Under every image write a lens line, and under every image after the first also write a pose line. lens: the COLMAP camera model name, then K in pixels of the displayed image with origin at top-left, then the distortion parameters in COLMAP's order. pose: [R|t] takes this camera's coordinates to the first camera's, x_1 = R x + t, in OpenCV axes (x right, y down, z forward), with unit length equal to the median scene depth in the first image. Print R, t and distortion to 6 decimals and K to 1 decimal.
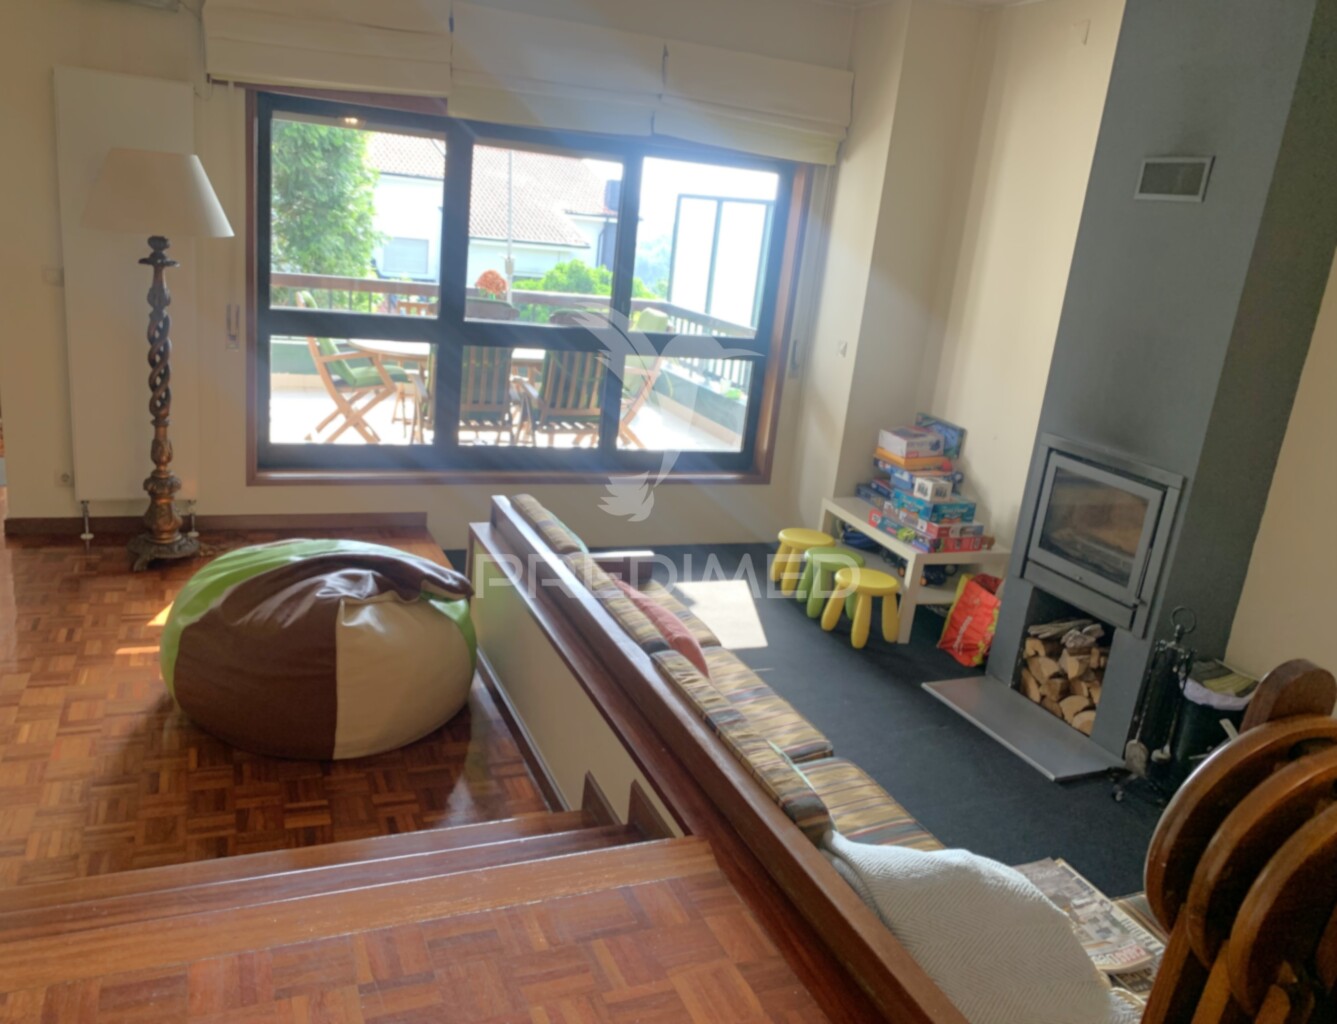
lens RADIAL K [[1078.6, 0, 670.5], [0, 1078.6, 510.2], [0, 0, 1]] dist [0.014036, 0.003870]
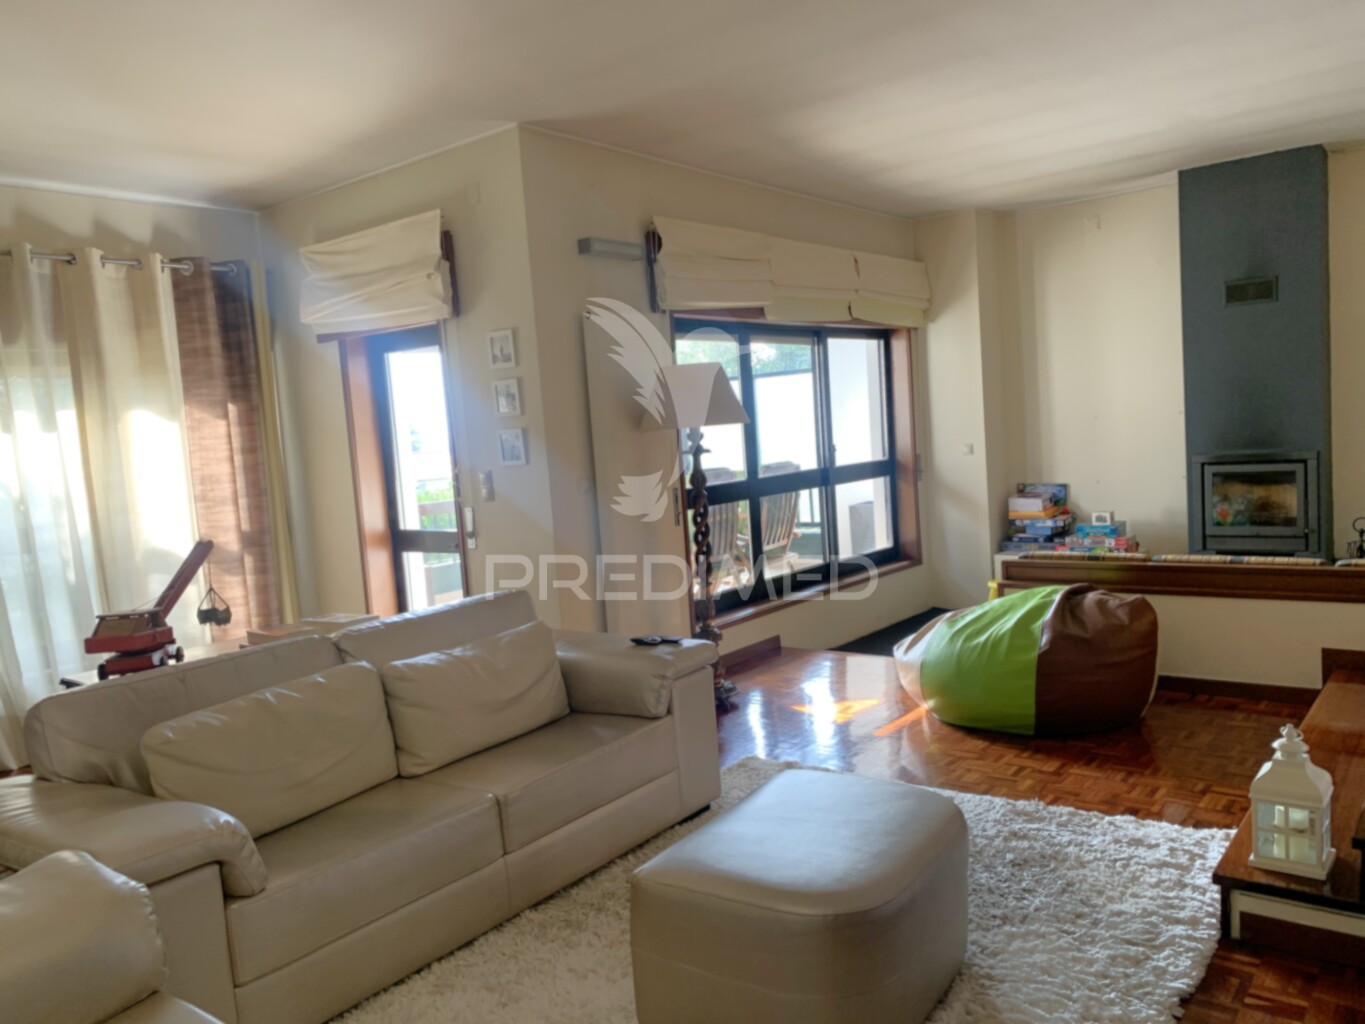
lens RADIAL K [[1066.6, 0, 684.9], [0, 1066.6, 515.3], [0, 0, 1]] dist [0.030144, -0.032922]
pose [[0.860459, -0.206993, 0.465580, -0.888487], [0.286958, 0.951935, -0.107117, -0.029015], [-0.421029, 0.225772, 0.878500, -0.036258]]
